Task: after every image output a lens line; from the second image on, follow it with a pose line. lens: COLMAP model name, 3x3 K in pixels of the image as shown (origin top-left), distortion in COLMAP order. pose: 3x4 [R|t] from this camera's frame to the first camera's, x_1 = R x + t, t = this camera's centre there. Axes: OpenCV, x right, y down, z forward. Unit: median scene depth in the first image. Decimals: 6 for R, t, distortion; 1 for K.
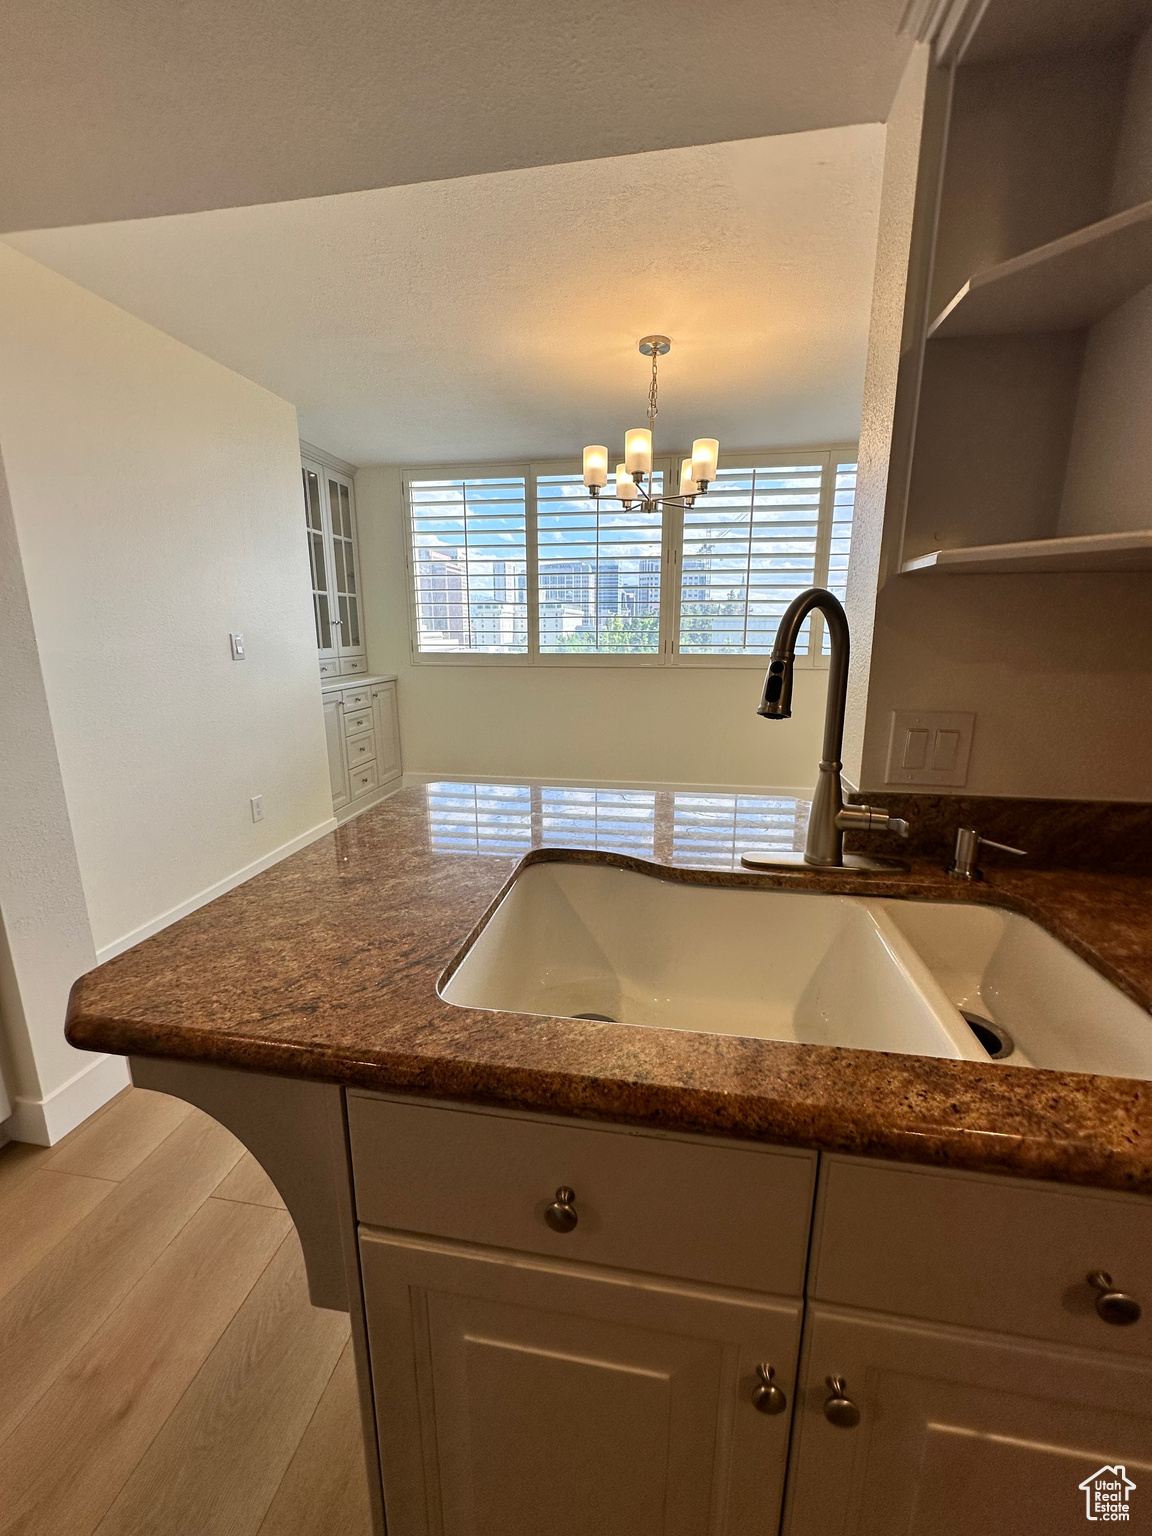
lens RADIAL K [[619.6, 0, 576.0], [0, 619.6, 768.0], [0, 0, 1]] dist [-0.000088, -0.000007]
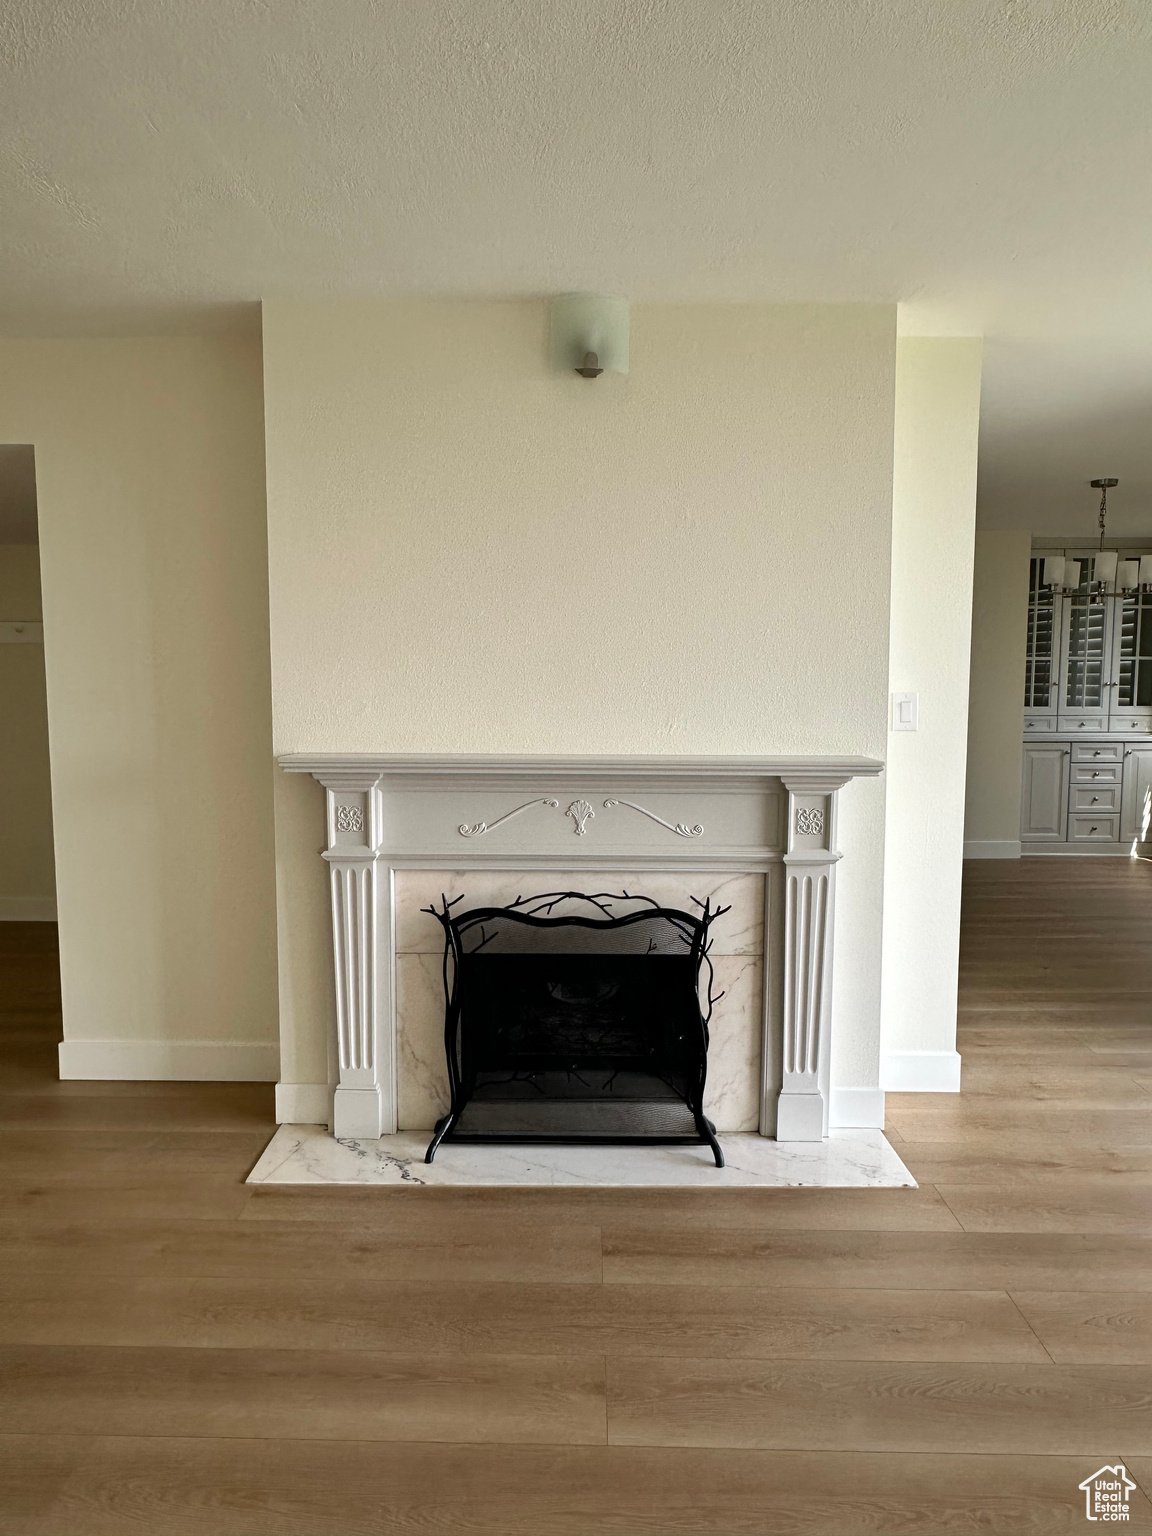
lens RADIAL K [[974.3, 0, 576.0], [0, 974.3, 768.0], [0, 0, 1]] dist [0.000514, 0.000127]
pose [[0.130863, 0.081820, -0.988018, 1.287685], [-0.213315, 0.975570, 0.052535, 0.022078], [0.968180, 0.203884, 0.145120, -0.147641]]
